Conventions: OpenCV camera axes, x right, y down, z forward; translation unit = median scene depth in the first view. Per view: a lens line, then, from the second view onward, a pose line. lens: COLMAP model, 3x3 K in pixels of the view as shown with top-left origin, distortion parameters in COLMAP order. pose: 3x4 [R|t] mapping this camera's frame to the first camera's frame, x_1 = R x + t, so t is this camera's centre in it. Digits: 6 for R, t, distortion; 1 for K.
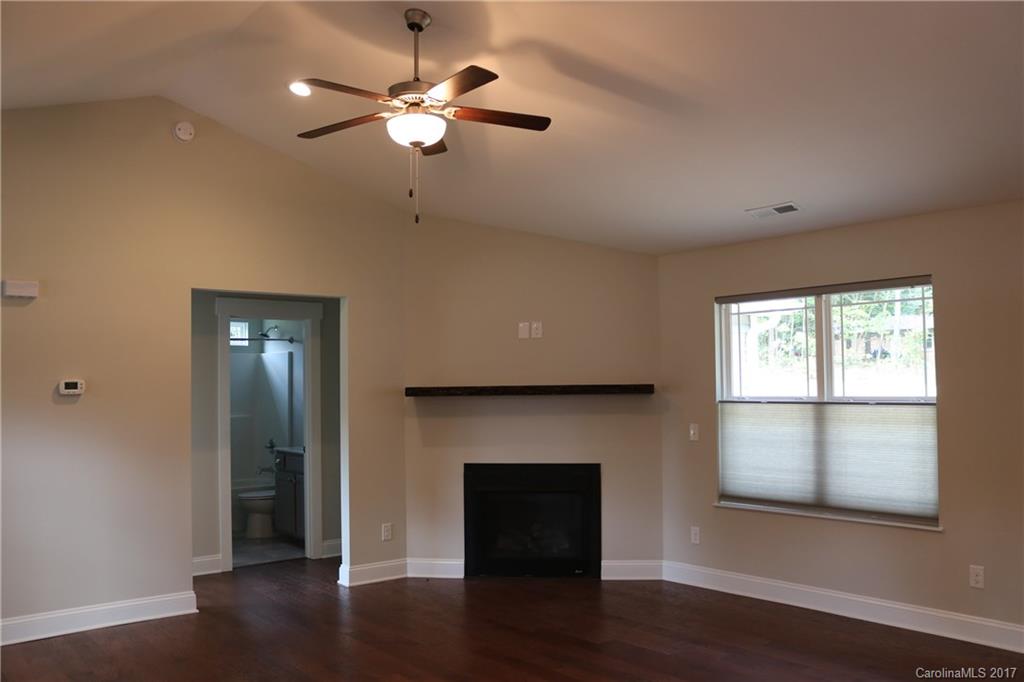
lens RADIAL K [[845.0, 0, 512.0], [0, 845.0, 341.0], [0, 0, 1]] dist [-0.125745, 0.001731]
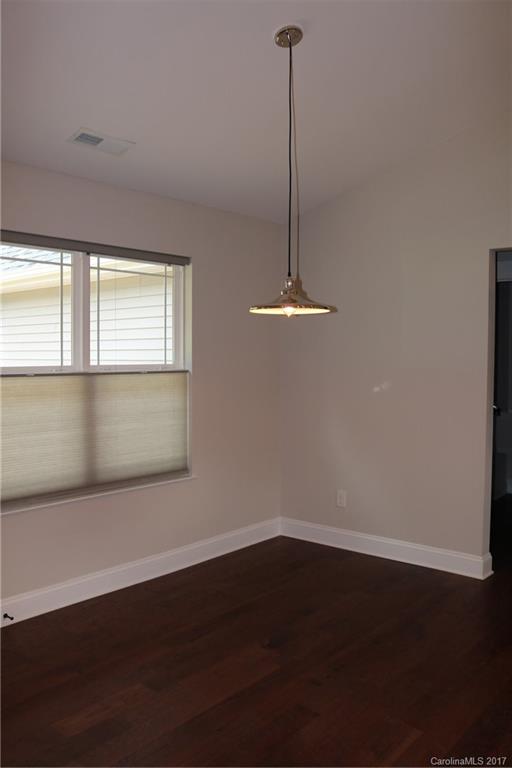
lens RADIAL K [[633.7, 0, 256.0], [0, 633.7, 384.0], [0, 0, 1]] dist [-0.125745, 0.001731]
pose [[-0.187293, -0.042526, 0.981383, -0.331842], [-0.045796, 0.998354, 0.034522, 0.053683], [-0.981236, -0.038478, -0.188933, 0.952937]]
